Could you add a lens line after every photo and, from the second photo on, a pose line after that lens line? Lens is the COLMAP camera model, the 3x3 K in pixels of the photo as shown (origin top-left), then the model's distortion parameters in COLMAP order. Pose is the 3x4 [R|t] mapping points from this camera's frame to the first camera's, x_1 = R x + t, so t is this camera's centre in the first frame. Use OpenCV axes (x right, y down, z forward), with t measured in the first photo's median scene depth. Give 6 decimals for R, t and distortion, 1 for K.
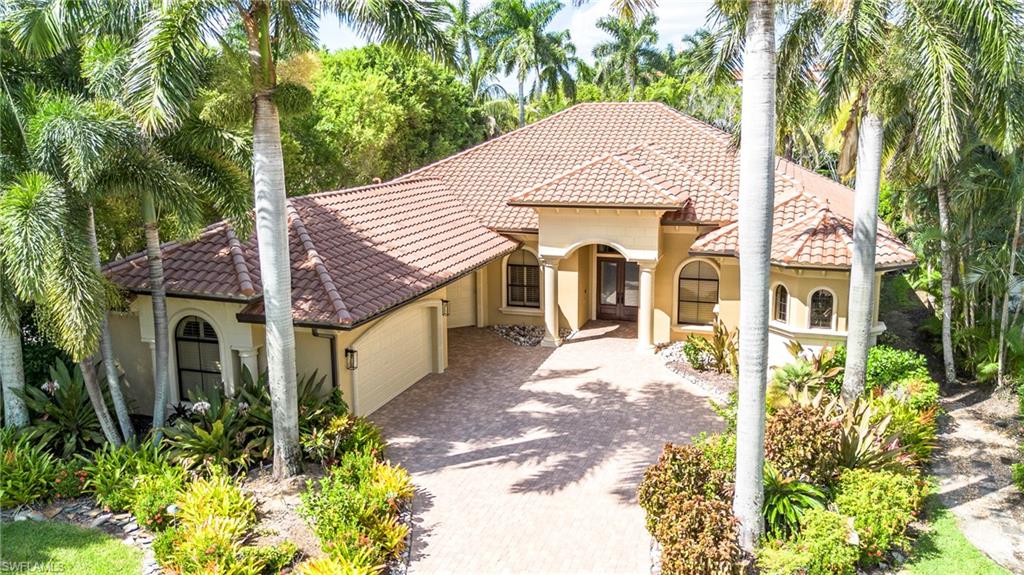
lens RADIAL K [[766.2, 0, 539.3], [0, 766.2, 270.4], [0, 0, 1]] dist [0.047450, -0.004623]
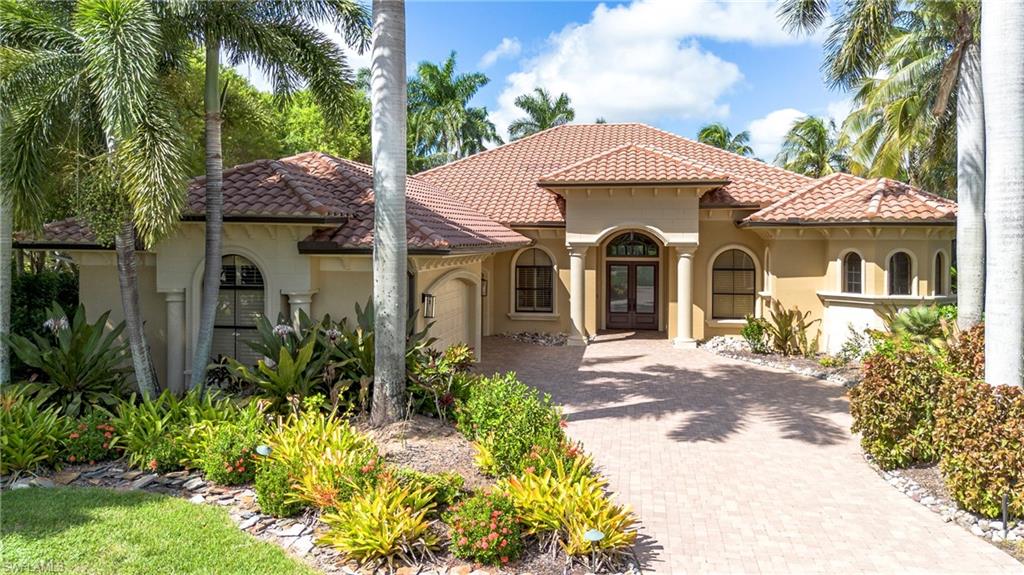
lens RADIAL K [[739.1, 0, 513.9], [0, 739.1, 252.3], [0, 0, 1]] dist [0.034272, 0.001791]
pose [[0.989484, 0.005267, 0.144549, -0.224969], [0.019299, 0.985594, -0.168021, 0.162639], [-0.143351, 0.169044, 0.975128, 0.165582]]
